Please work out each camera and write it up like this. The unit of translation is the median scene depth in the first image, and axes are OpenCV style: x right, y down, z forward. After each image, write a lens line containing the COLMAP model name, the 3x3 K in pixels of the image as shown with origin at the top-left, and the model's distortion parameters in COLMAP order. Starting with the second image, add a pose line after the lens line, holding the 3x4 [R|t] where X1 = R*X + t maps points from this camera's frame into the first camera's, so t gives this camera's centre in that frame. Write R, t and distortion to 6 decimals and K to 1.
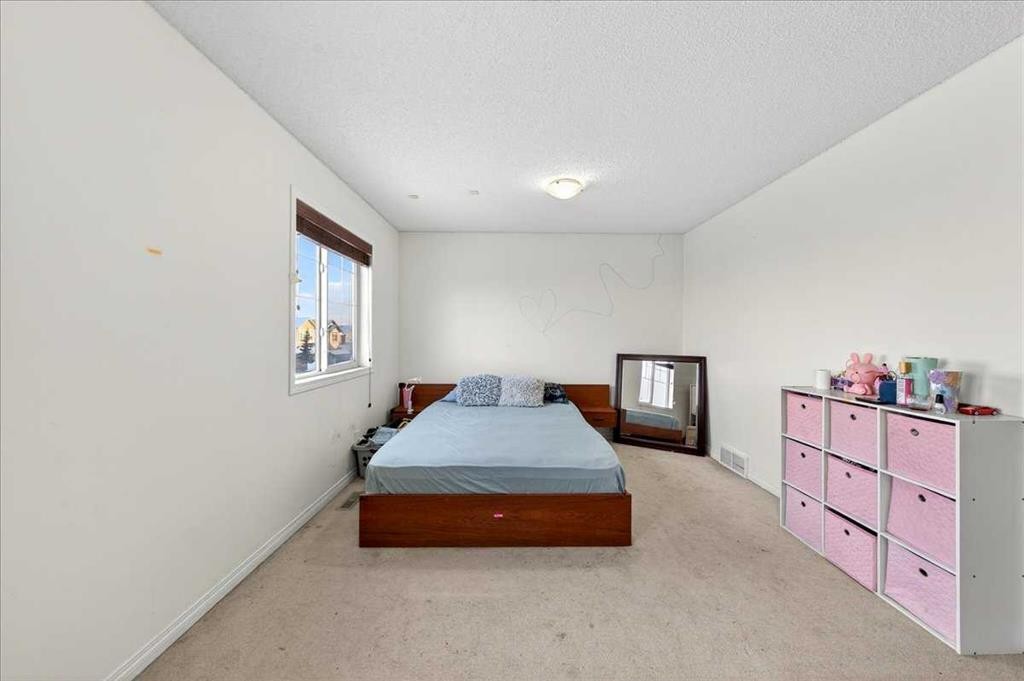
lens RADIAL K [[348.3, 0, 515.4], [0, 348.3, 336.3], [0, 0, 1]] dist [-0.001105, -0.000215]
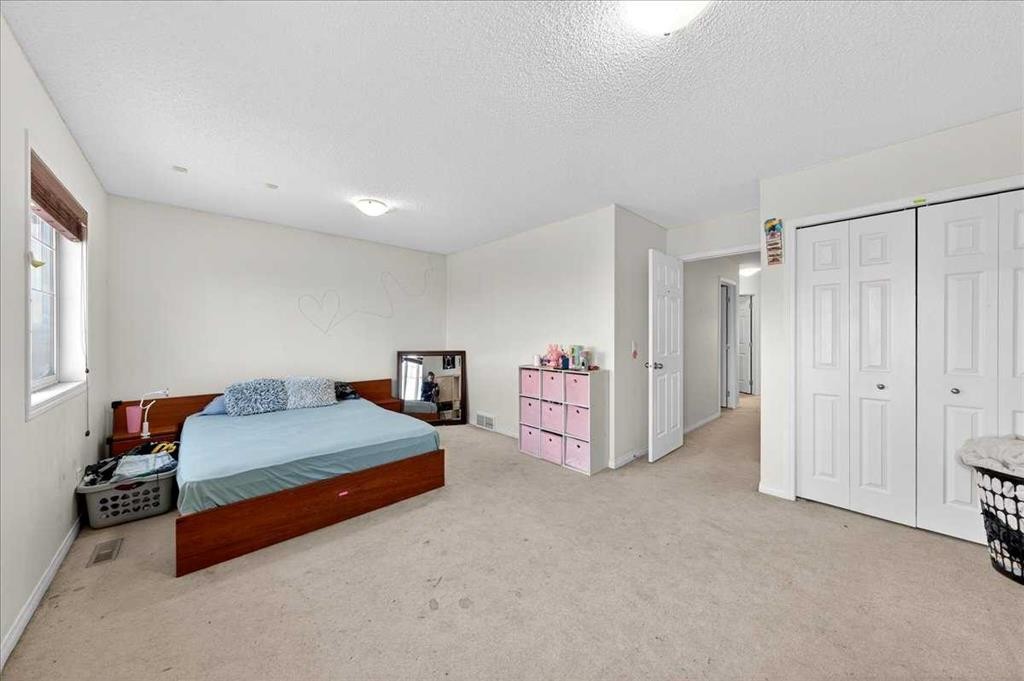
lens RADIAL K [[348.3, 0, 515.4], [0, 348.3, 336.3], [0, 0, 1]] dist [-0.001105, -0.000215]
pose [[0.735195, -0.006819, 0.677822, -0.404786], [0.005815, 0.999976, 0.003753, -0.003504], [-0.677831, 0.001183, 0.735217, -0.226256]]
